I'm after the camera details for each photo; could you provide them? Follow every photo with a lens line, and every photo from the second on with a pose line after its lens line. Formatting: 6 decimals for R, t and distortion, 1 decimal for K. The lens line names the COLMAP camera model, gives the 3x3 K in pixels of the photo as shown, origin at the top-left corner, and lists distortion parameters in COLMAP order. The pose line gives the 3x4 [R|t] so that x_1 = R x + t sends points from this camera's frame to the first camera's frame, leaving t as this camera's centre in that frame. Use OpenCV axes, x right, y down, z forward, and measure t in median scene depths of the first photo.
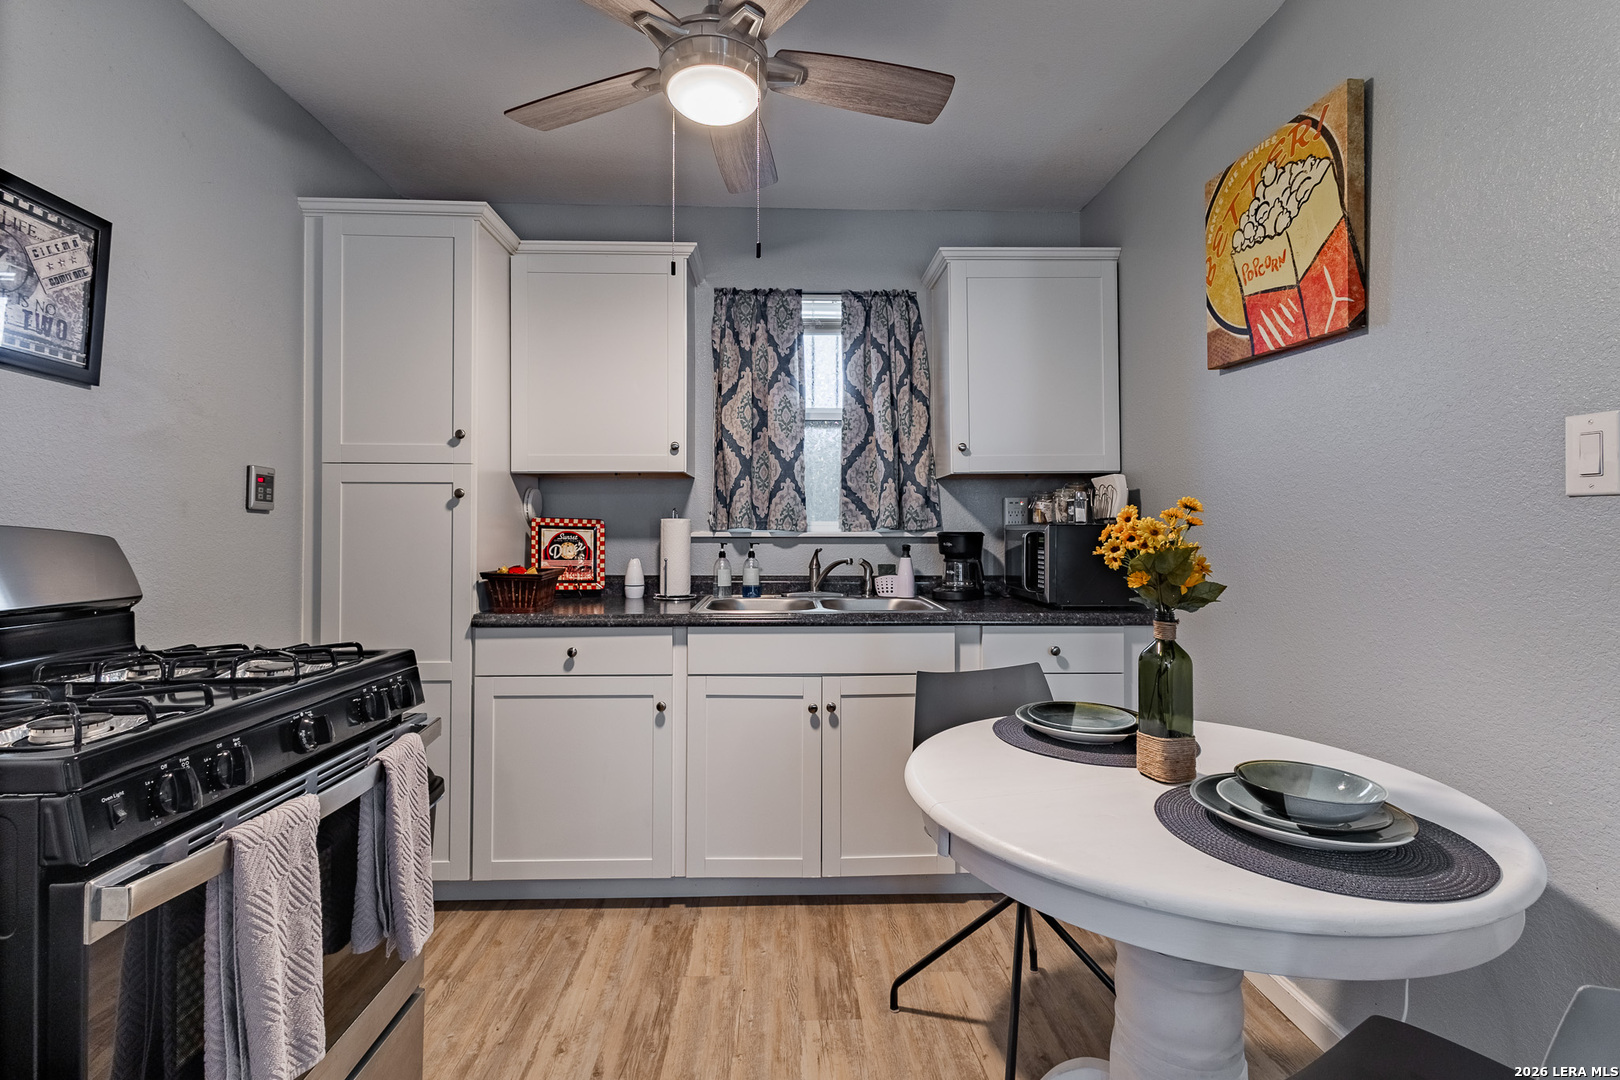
lens RADIAL K [[751.7, 0, 808.3], [0, 751.7, 515.6], [0, 0, 1]] dist [0.006990, -0.000159]
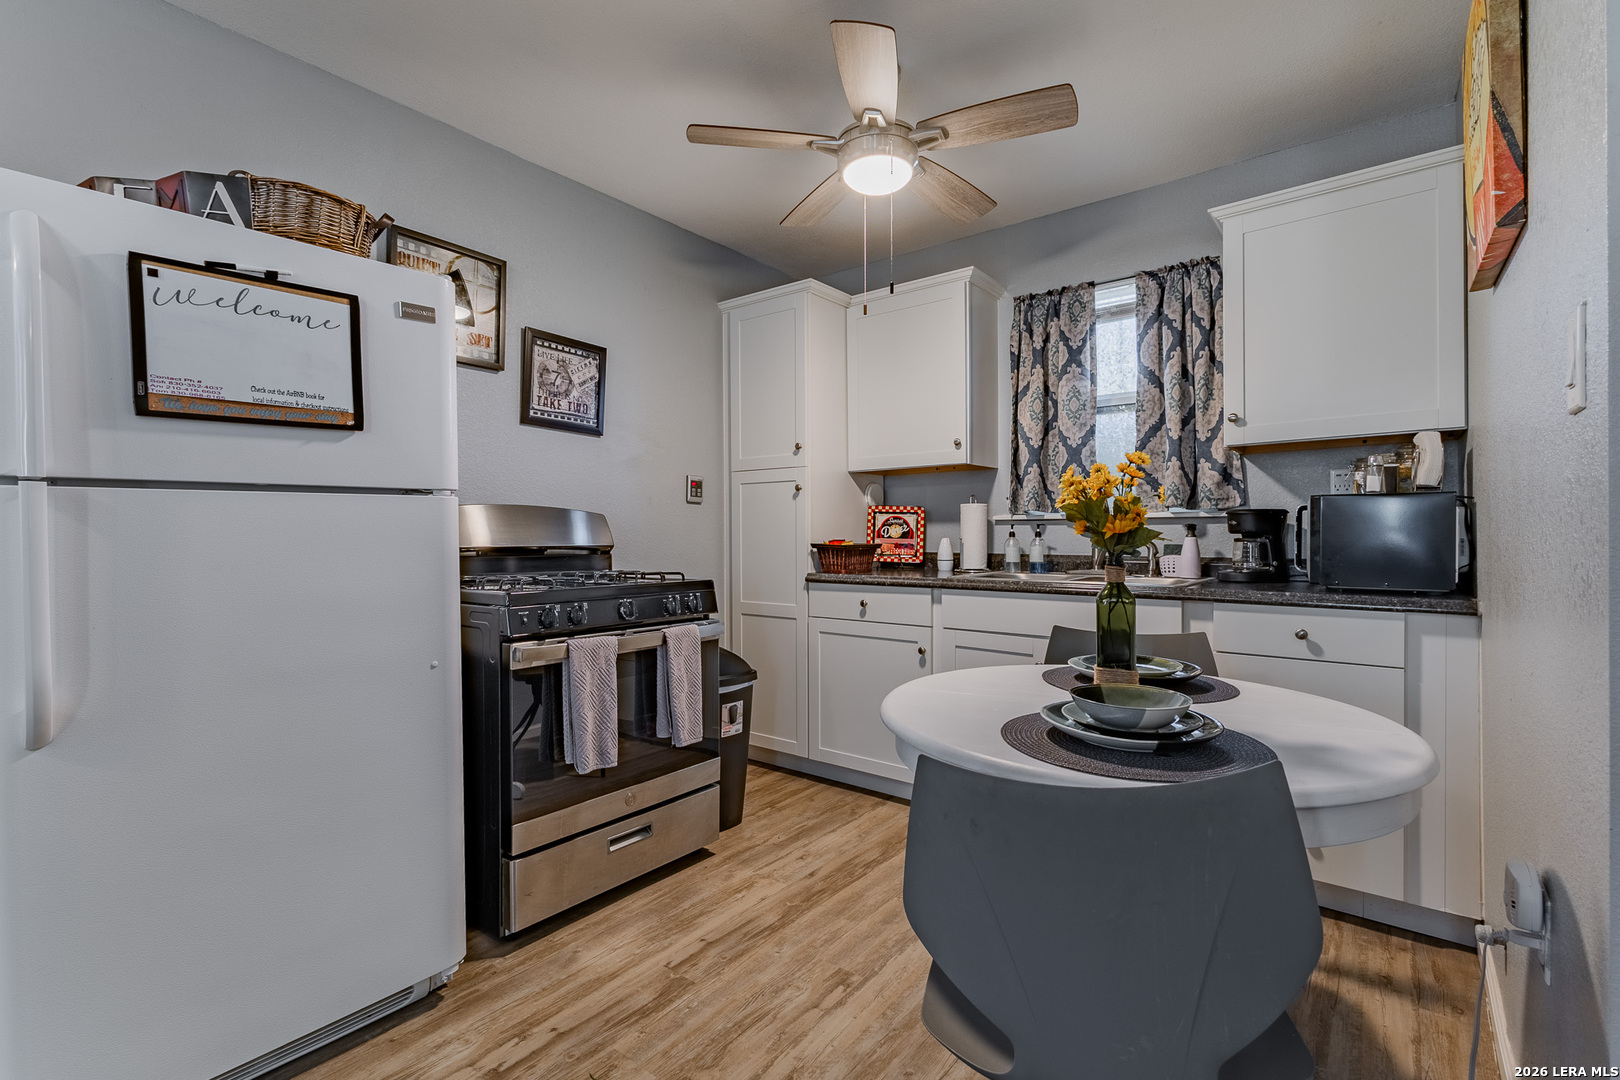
lens RADIAL K [[748.8, 0, 810.0], [0, 748.8, 540.0], [0, 0, 1]] dist [0.009104, -0.001160]
pose [[0.761656, 0.002710, -0.647976, 0.389448], [0.013026, 0.999725, 0.019492, 0.034508], [0.647851, -0.023286, 0.761411, -0.057997]]
